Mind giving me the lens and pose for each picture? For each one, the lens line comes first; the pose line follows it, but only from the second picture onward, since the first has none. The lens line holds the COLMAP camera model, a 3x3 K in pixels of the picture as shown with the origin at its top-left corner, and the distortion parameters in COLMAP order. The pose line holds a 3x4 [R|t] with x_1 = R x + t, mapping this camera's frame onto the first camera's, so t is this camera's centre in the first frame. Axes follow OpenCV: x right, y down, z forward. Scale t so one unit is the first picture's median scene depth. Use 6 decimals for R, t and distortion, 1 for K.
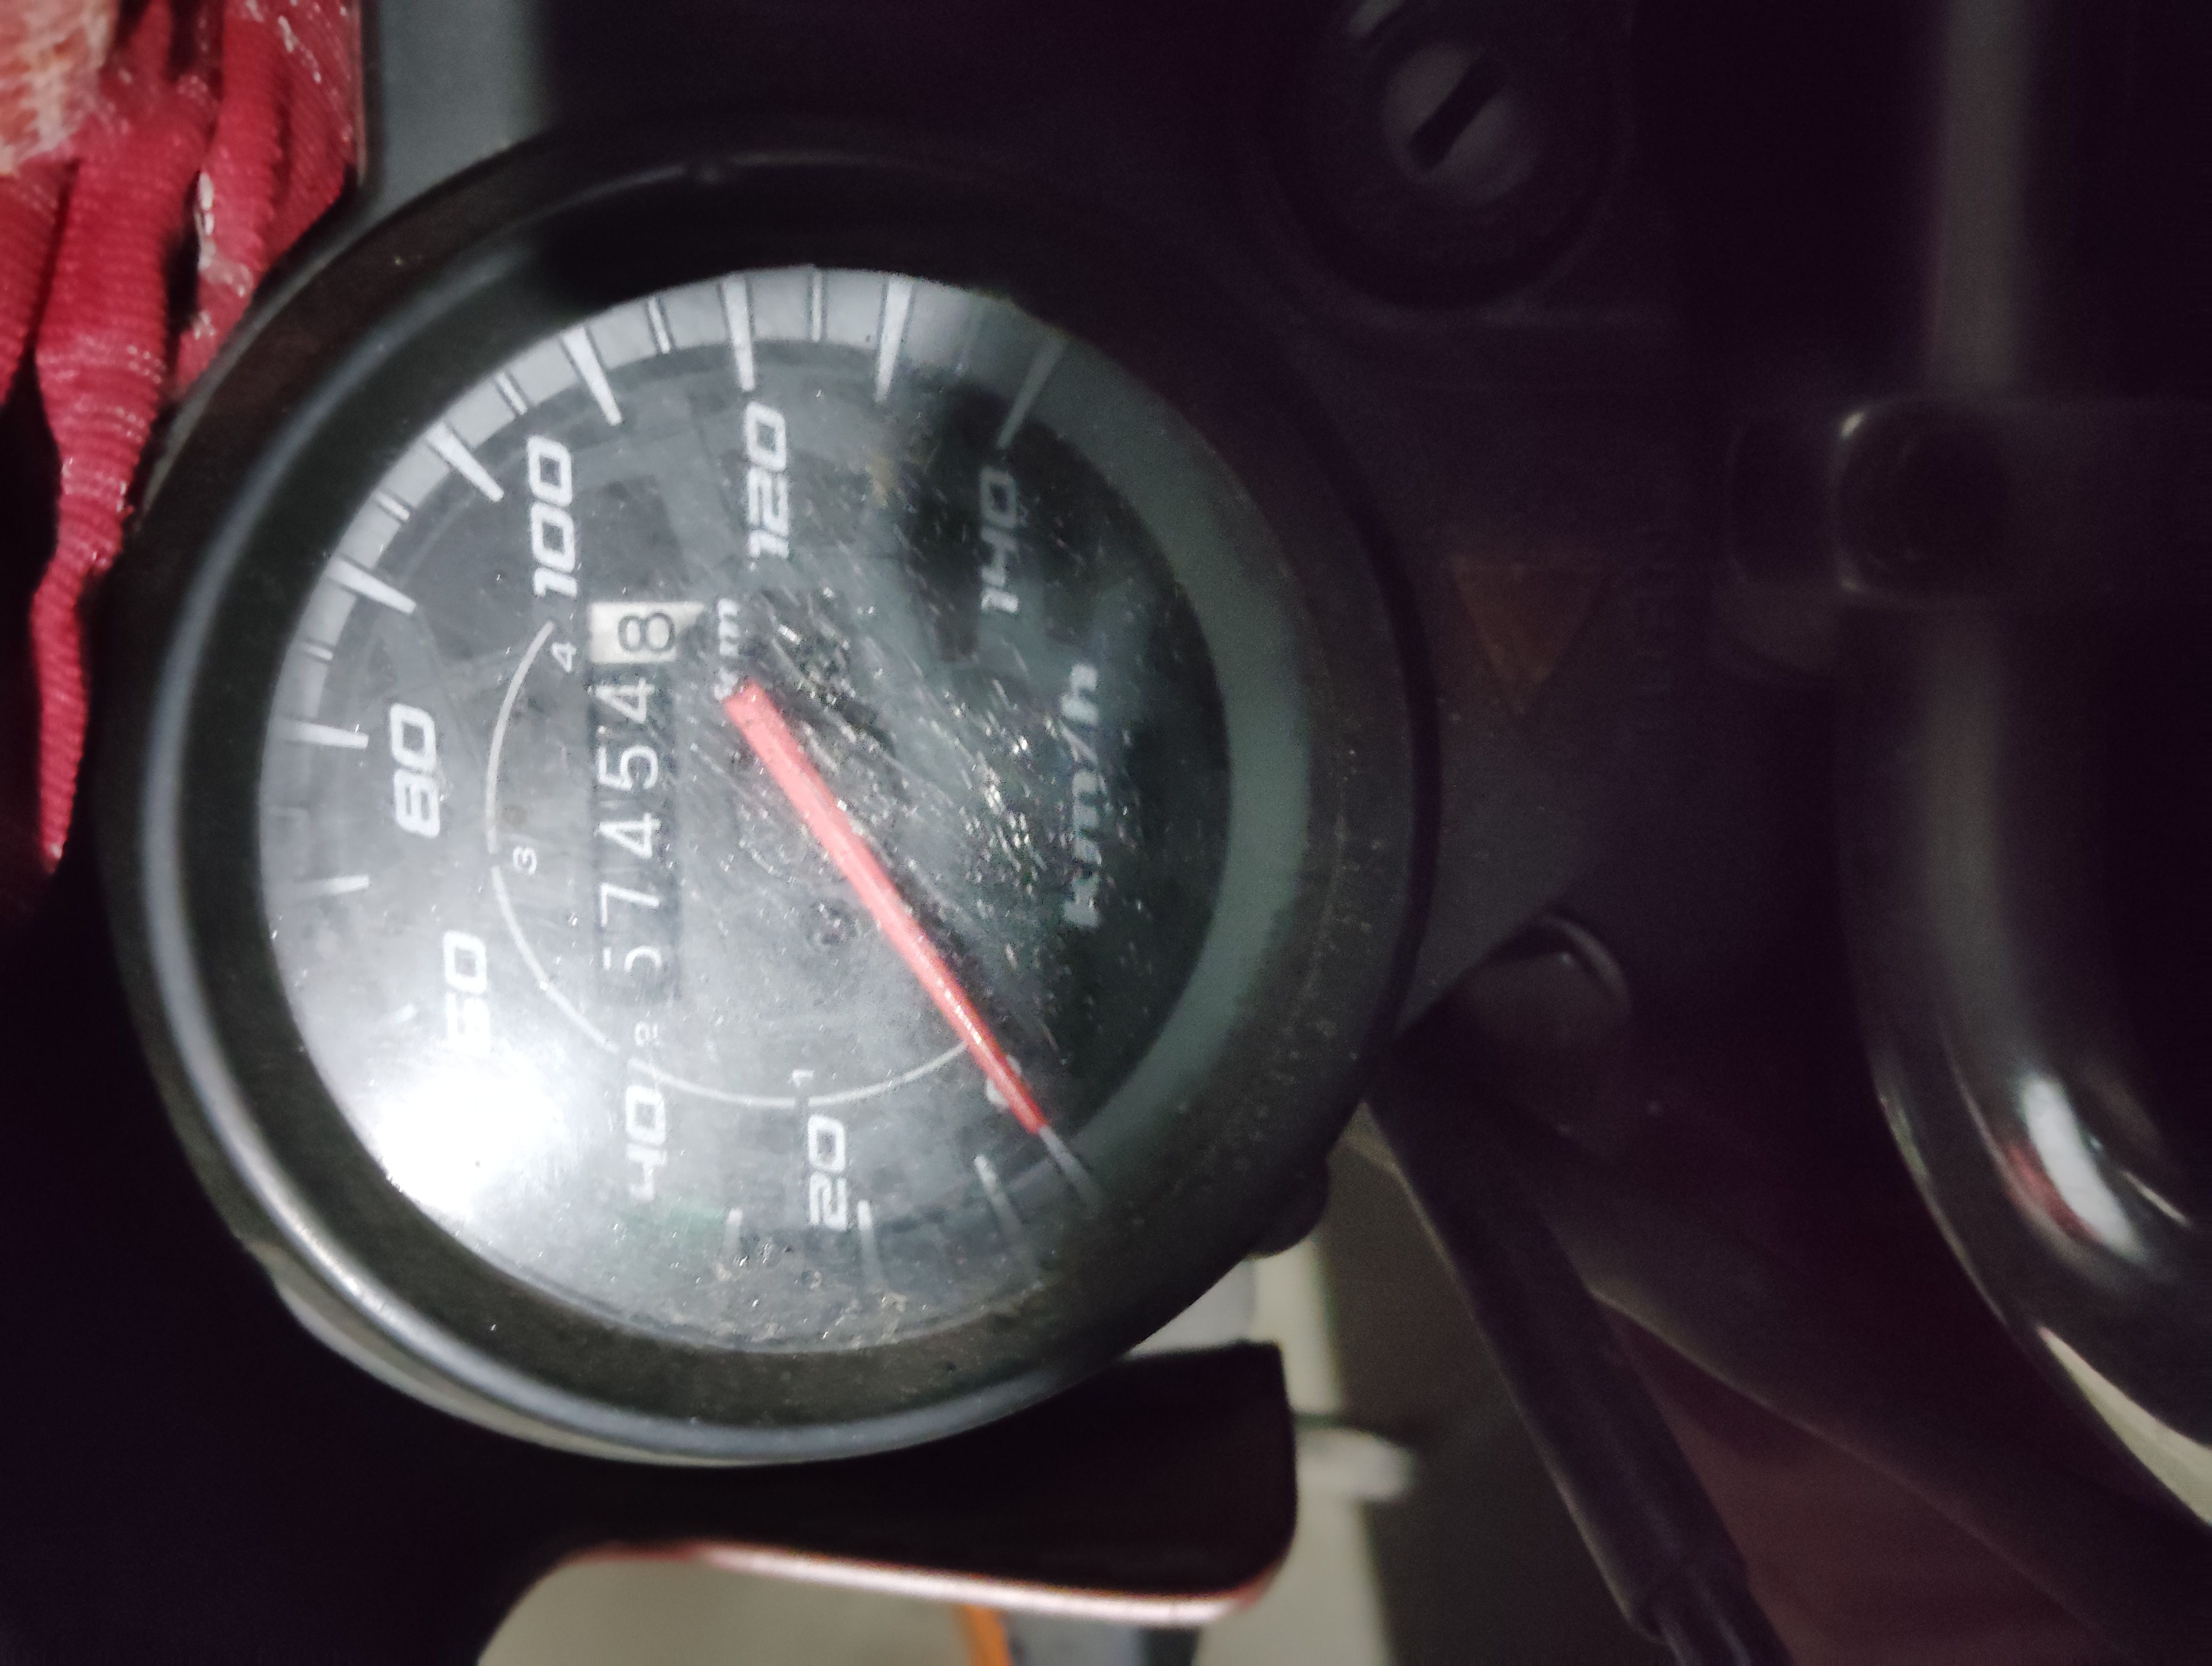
lens RADIAL K [[1928.2, 0, 1112.1], [0, 1928.2, 827.5], [0, 0, 1]] dist [0.011875, 0.000412]
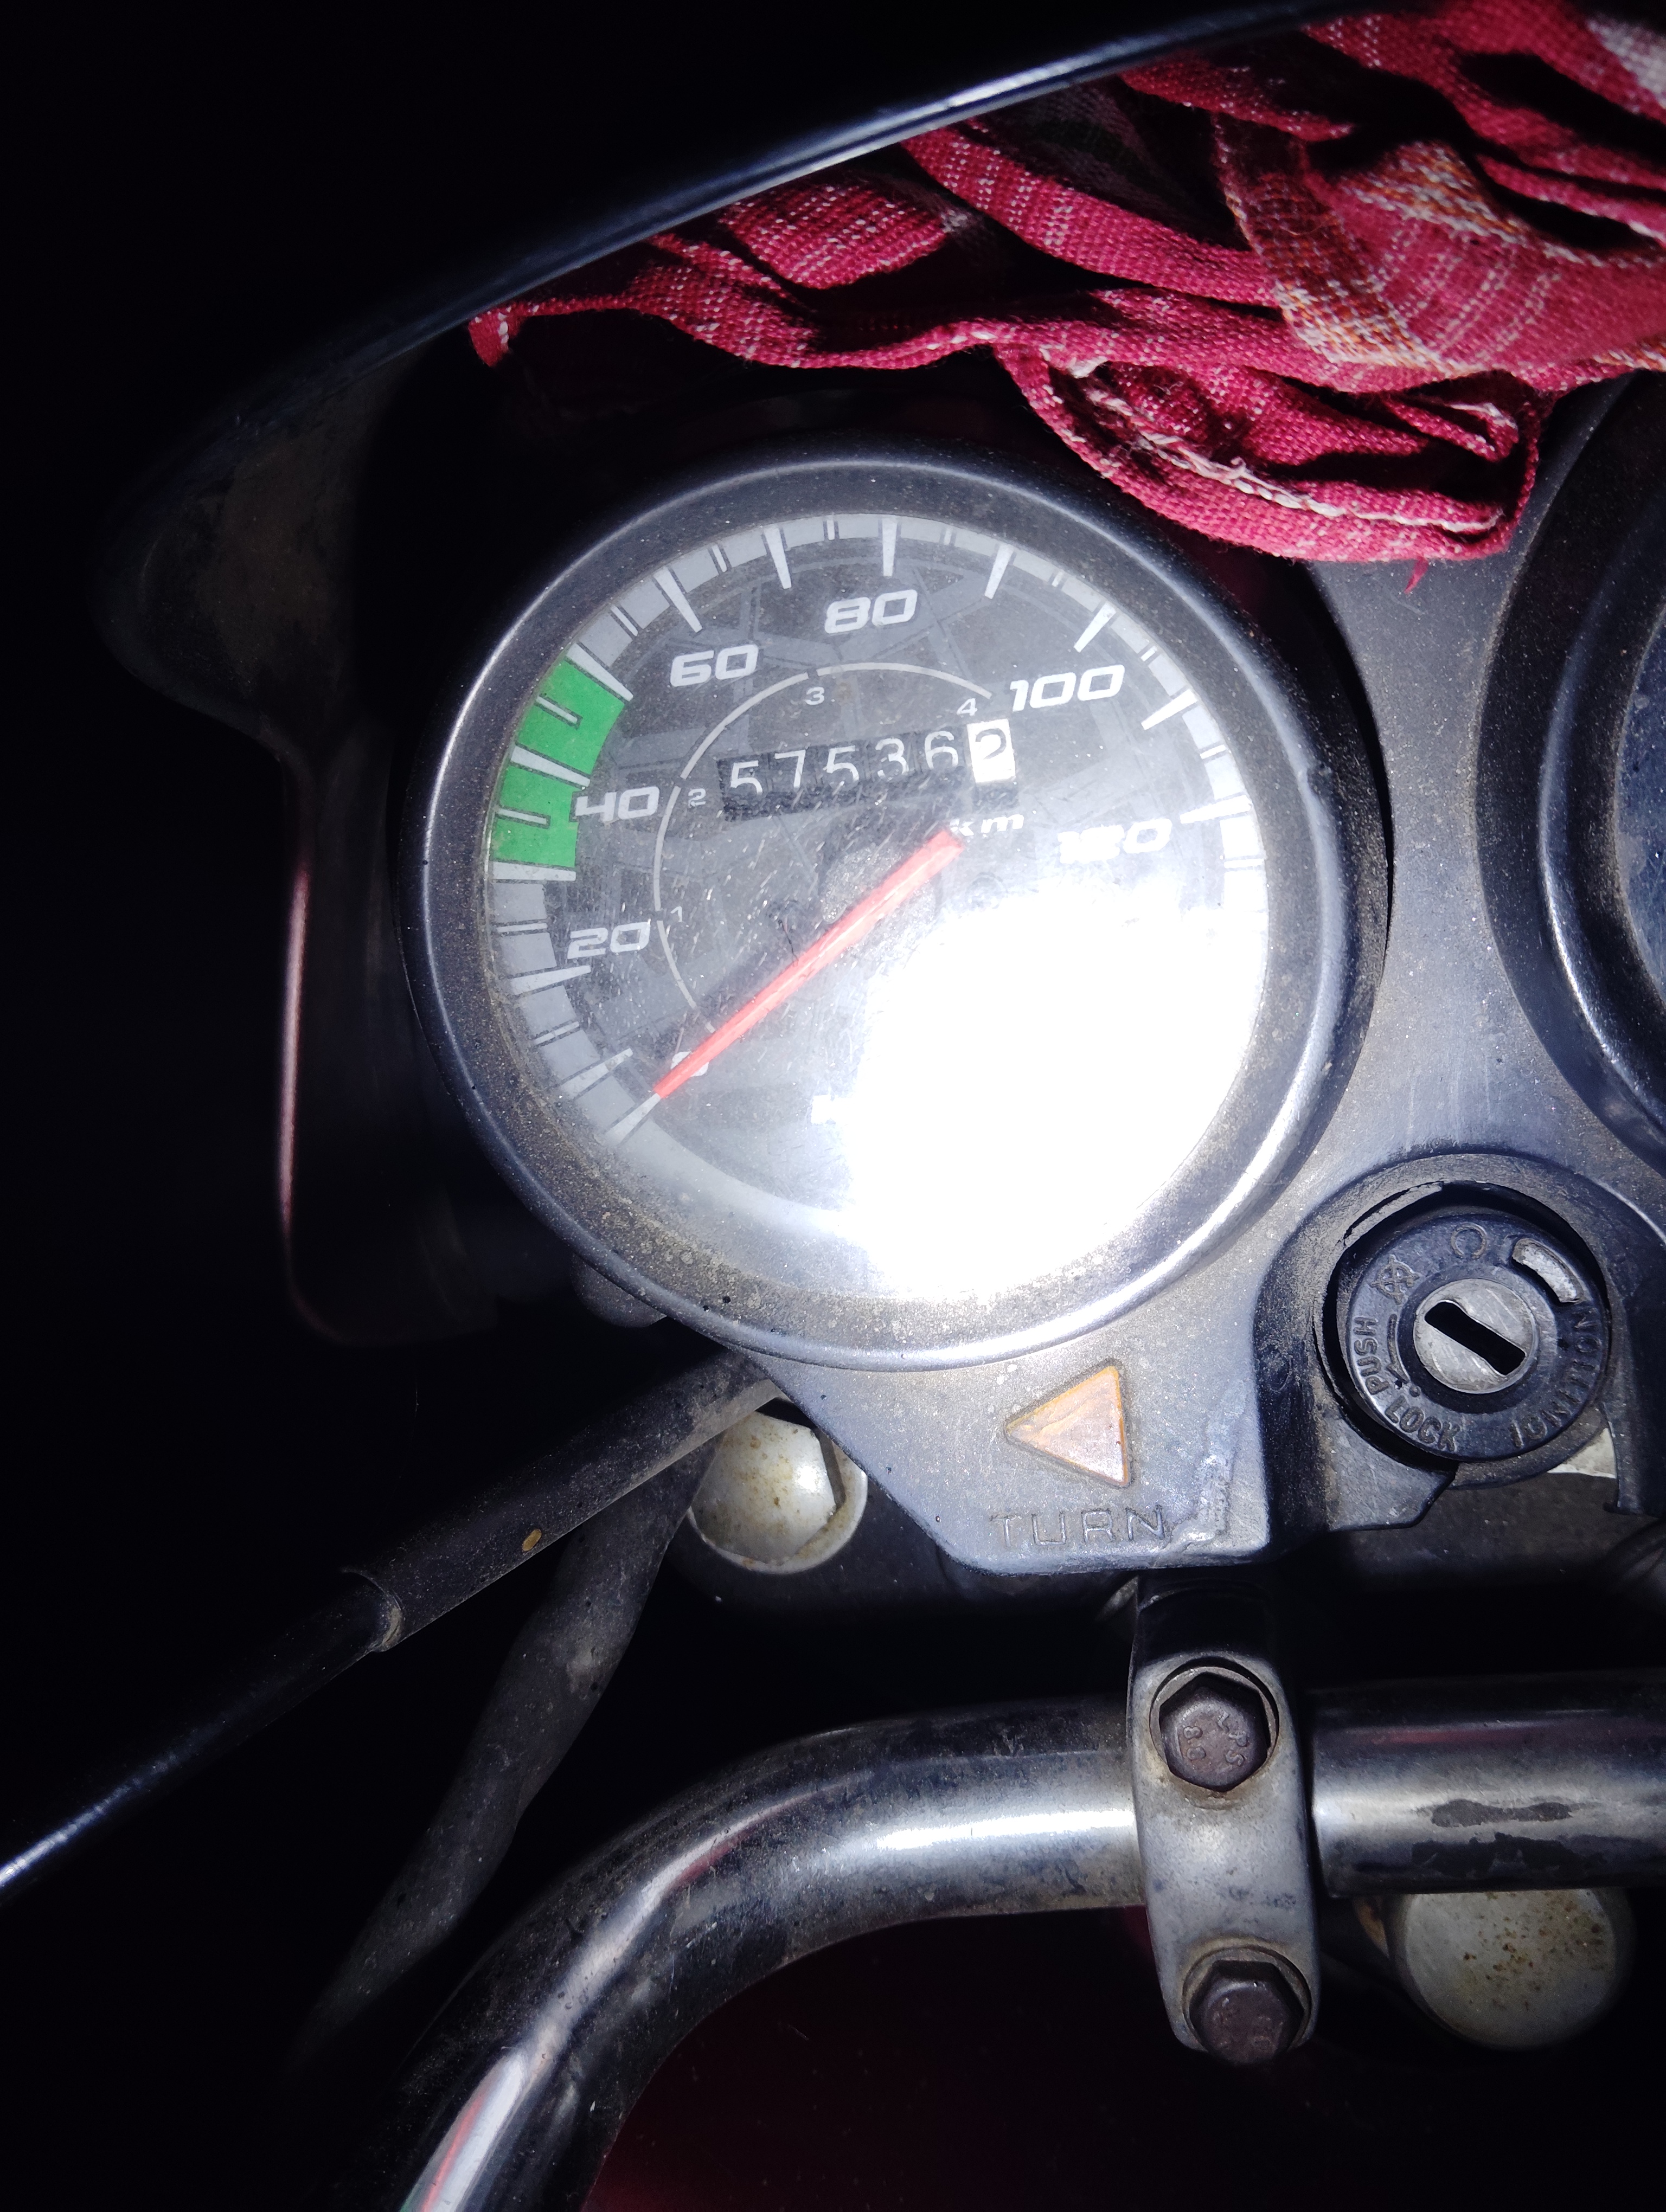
lens RADIAL K [[1848.5, 0, 834.6], [0, 1848.5, 1105.9], [0, 0, 1]] dist [0.031263, -0.116161]
pose [[0.098863, 0.994093, -0.044777, 0.043591], [-0.993360, 0.101250, 0.054621, -0.038609], [0.058832, 0.039080, 0.997503, -0.292442]]
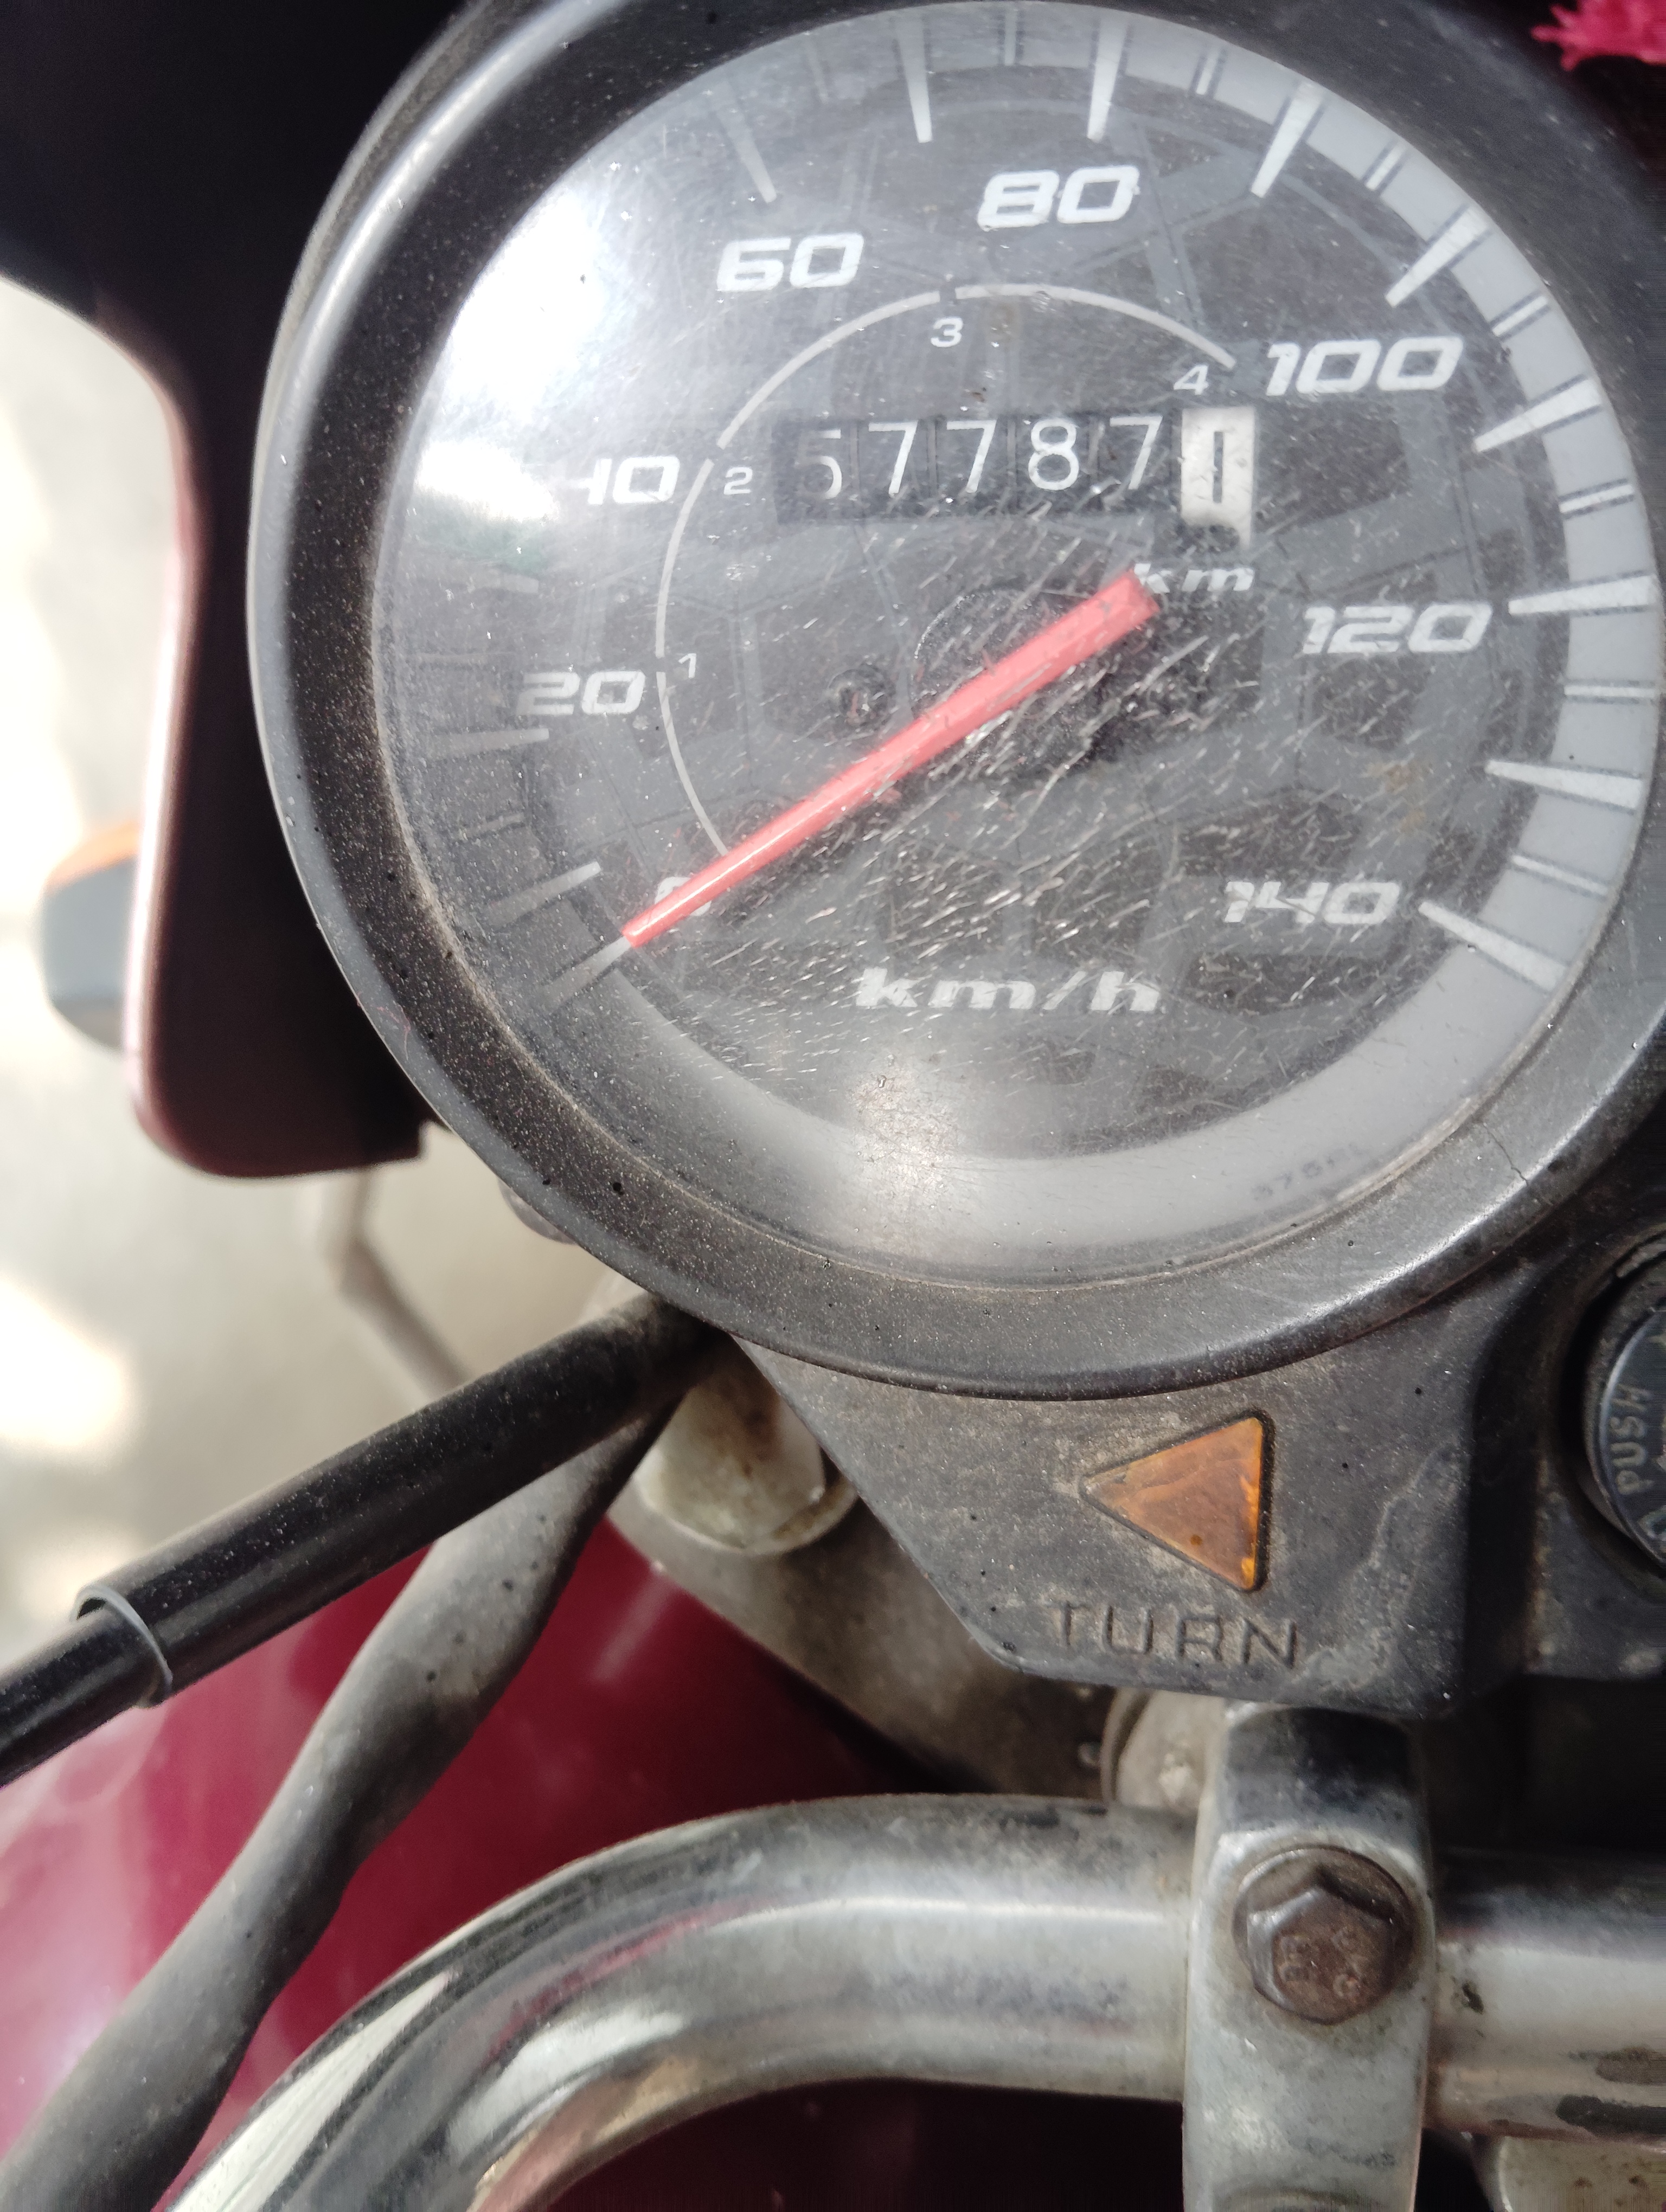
lens RADIAL K [[1907.3, 0, 833.0], [0, 1907.3, 1106.0], [0, 0, 1]] dist [0.032451, -0.134420]
pose [[-0.017410, 0.996295, 0.084217, -0.038792], [-0.997281, -0.023335, 0.069894, 0.000664], [0.071600, -0.082771, 0.993993, 0.144512]]
